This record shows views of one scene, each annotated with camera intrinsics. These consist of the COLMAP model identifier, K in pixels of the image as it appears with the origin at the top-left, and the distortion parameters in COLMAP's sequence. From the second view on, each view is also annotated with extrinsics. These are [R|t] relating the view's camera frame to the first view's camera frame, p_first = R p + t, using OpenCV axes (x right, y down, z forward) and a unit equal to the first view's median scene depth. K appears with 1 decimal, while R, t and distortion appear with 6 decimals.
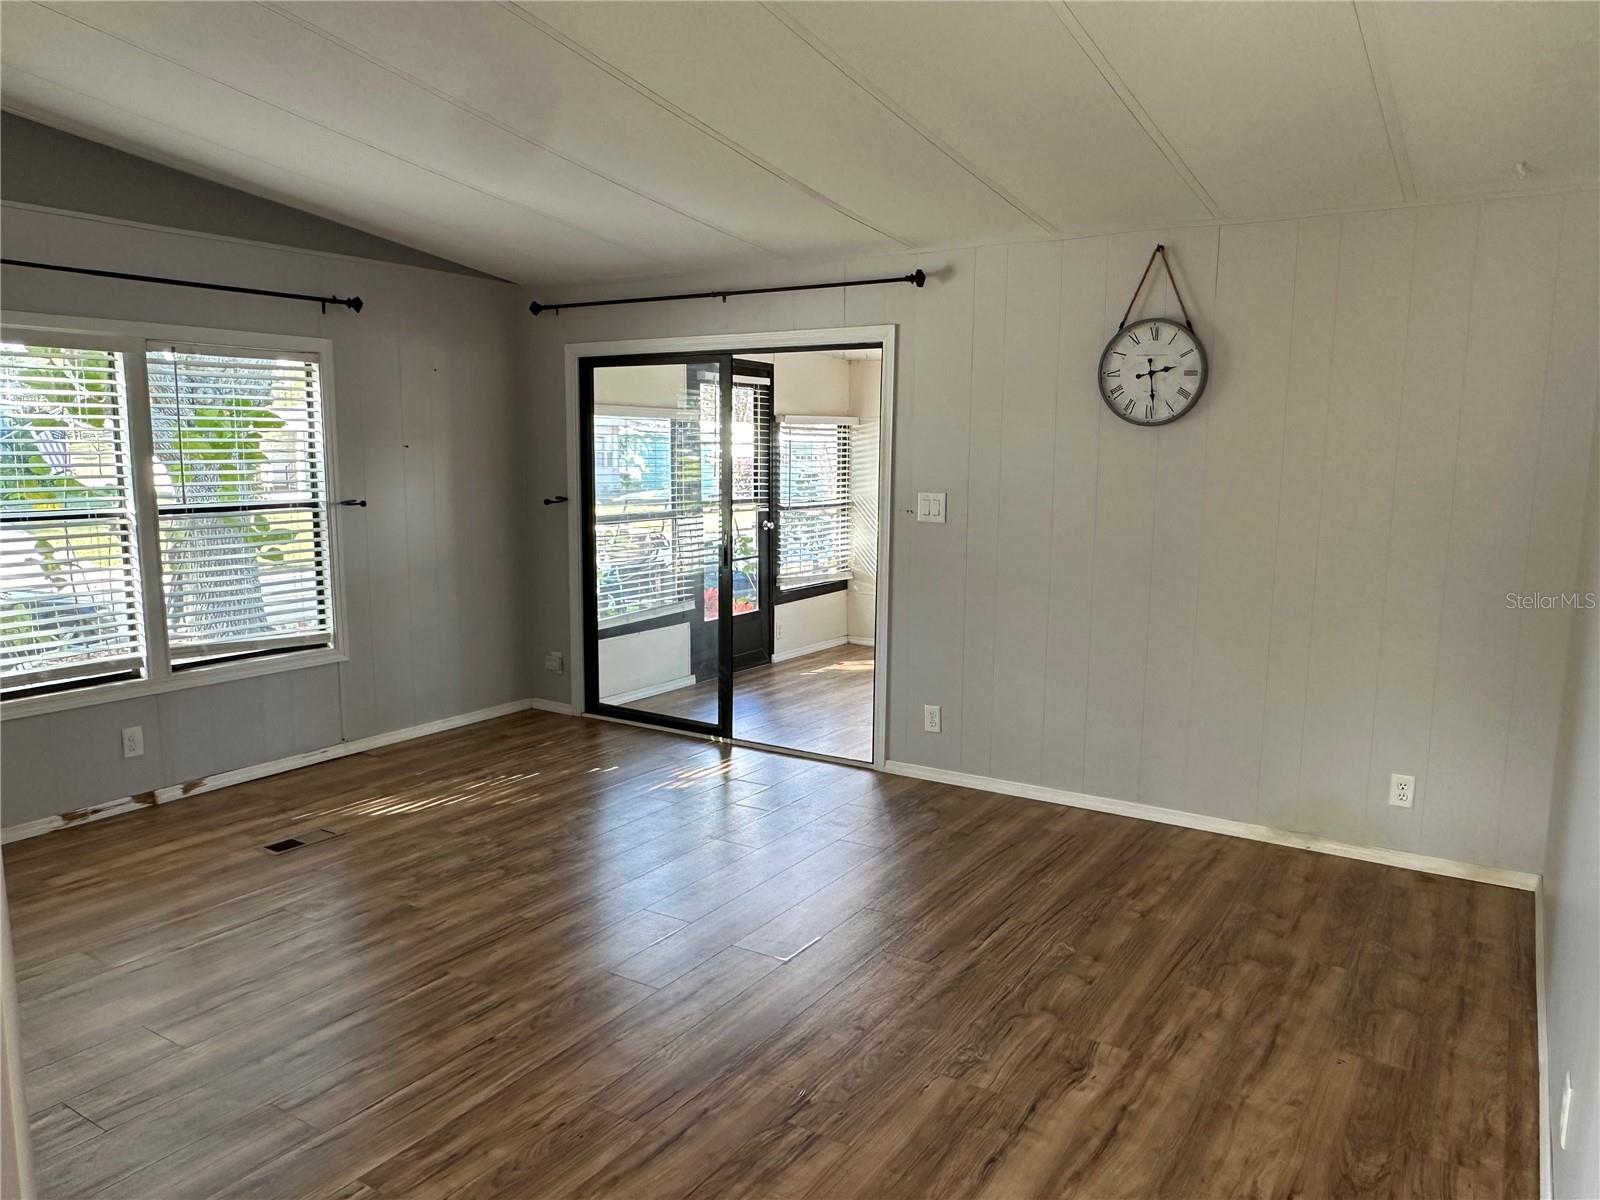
lens RADIAL K [[1126.3, 0, 796.0], [0, 1126.3, 612.0], [0, 0, 1]] dist [-0.006200, -0.002265]
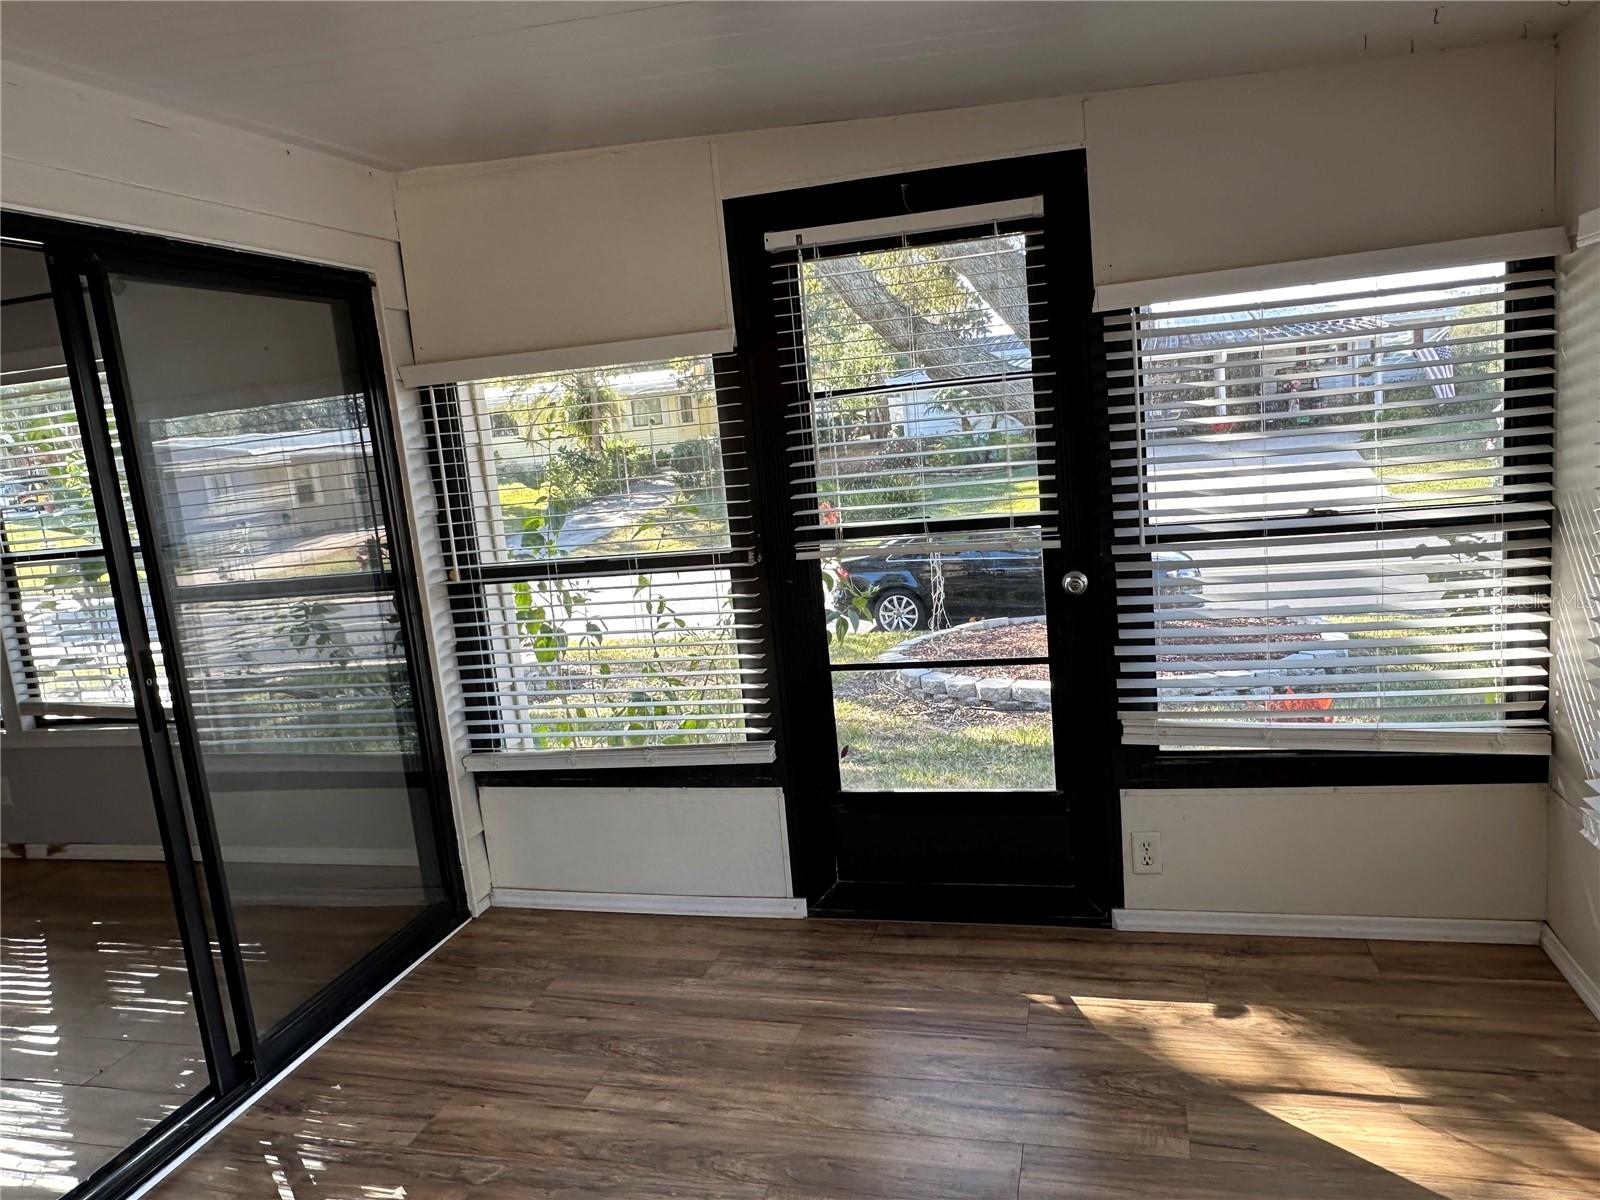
lens RADIAL K [[1126.3, 0, 796.0], [0, 1126.3, 612.0], [0, 0, 1]] dist [-0.006200, -0.002265]
pose [[0.299644, 0.121676, -0.946260, 0.550360], [-0.043881, 0.992542, 0.113731, -0.188981], [0.953042, 0.007444, 0.302748, 1.402403]]
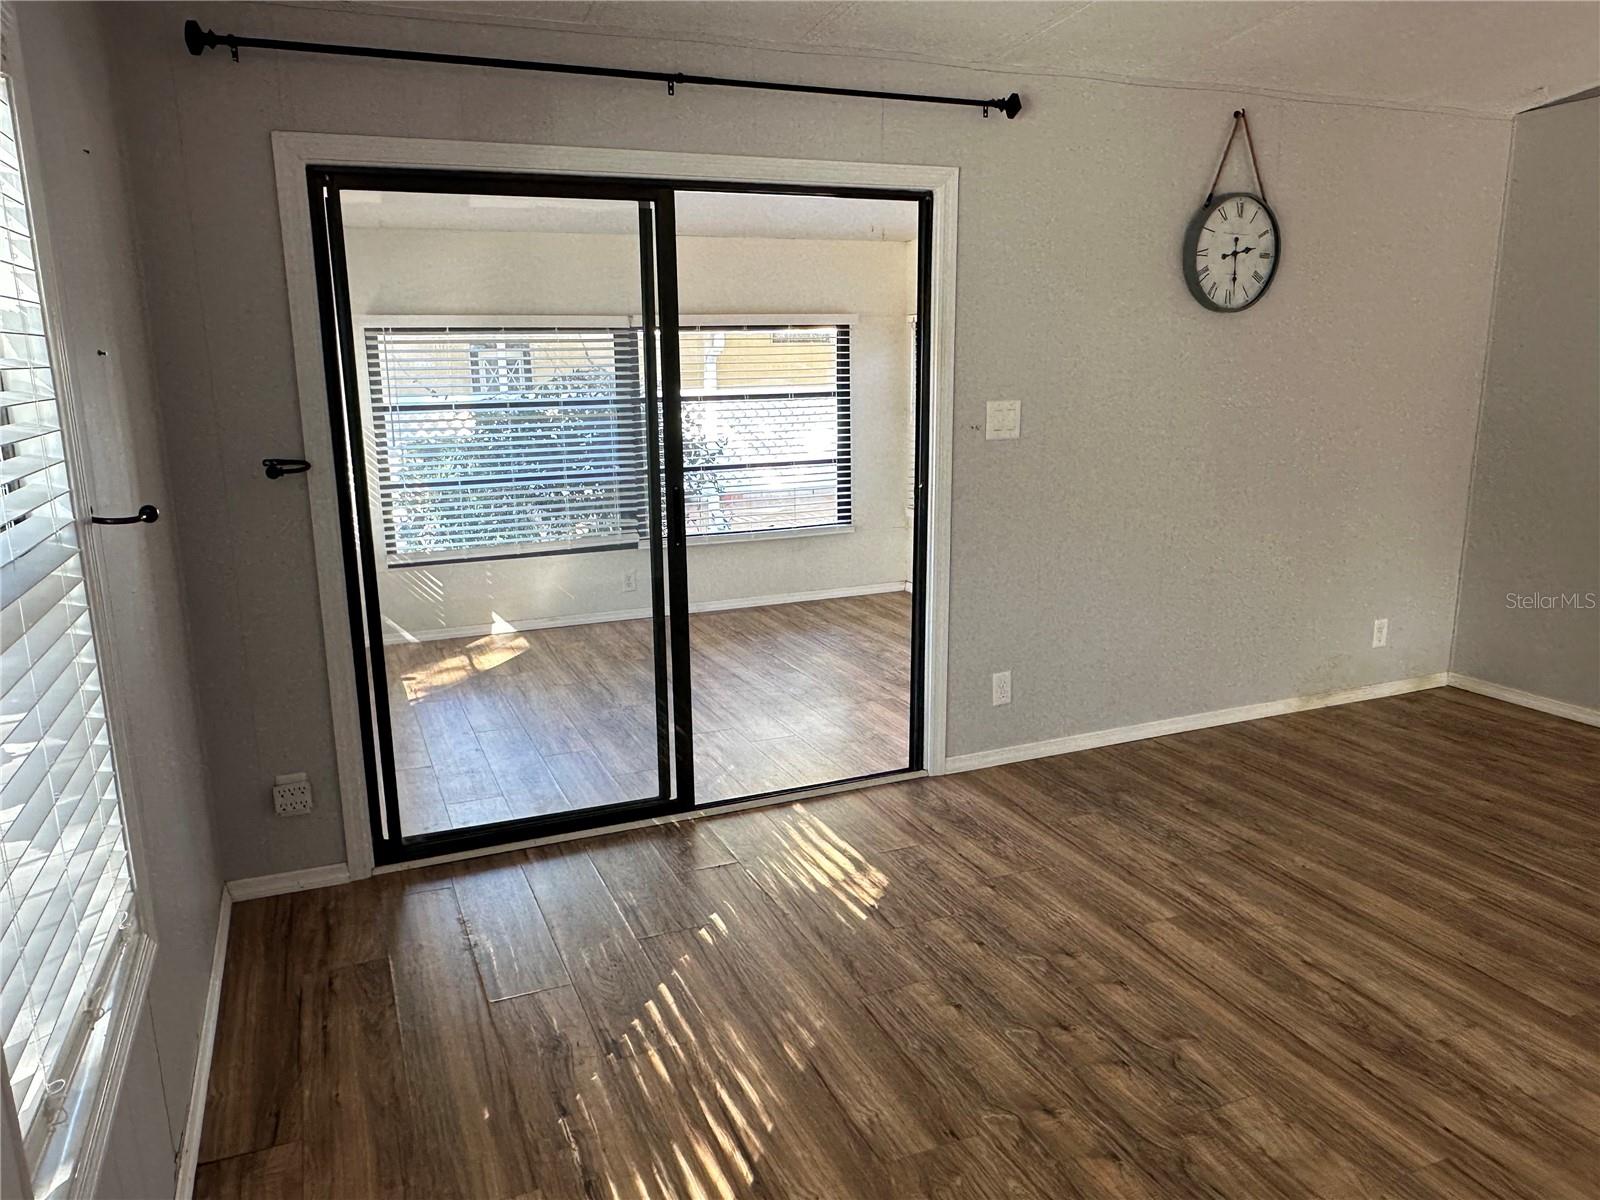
lens RADIAL K [[1126.3, 0, 796.0], [0, 1126.3, 612.0], [0, 0, 1]] dist [-0.006200, -0.002265]
pose [[0.562584, -0.198717, 0.802503, -0.666719], [0.141293, 0.979513, 0.143496, -0.104805], [-0.814577, 0.032659, 0.579135, 0.748274]]
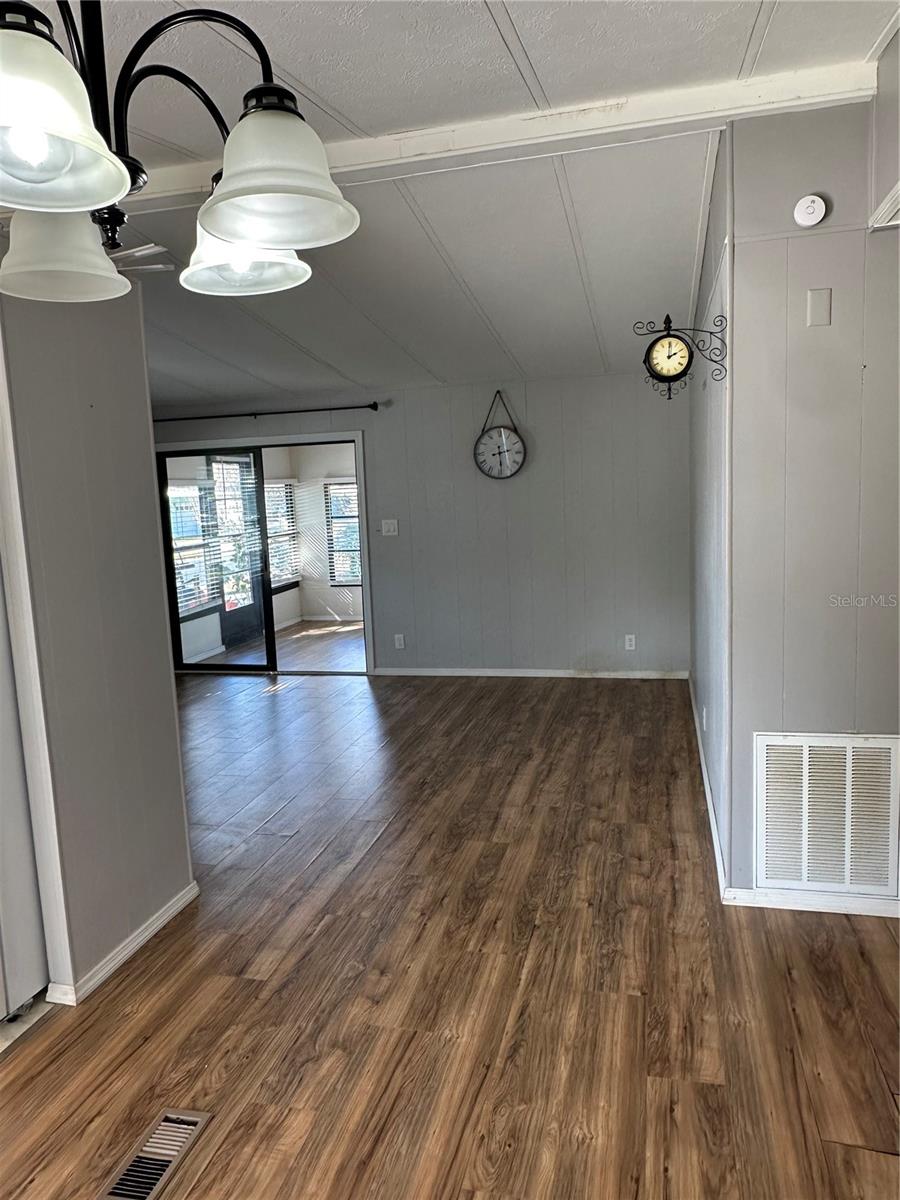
lens RADIAL K [[844.8, 0, 450.0], [0, 844.8, 600.0], [0, 0, 1]] dist [-0.006200, -0.002265]
pose [[0.943343, -0.093516, 0.318369, -0.267864], [0.099198, 0.995066, -0.001643, 0.042524], [-0.316645, 0.033132, 0.947965, -0.388461]]
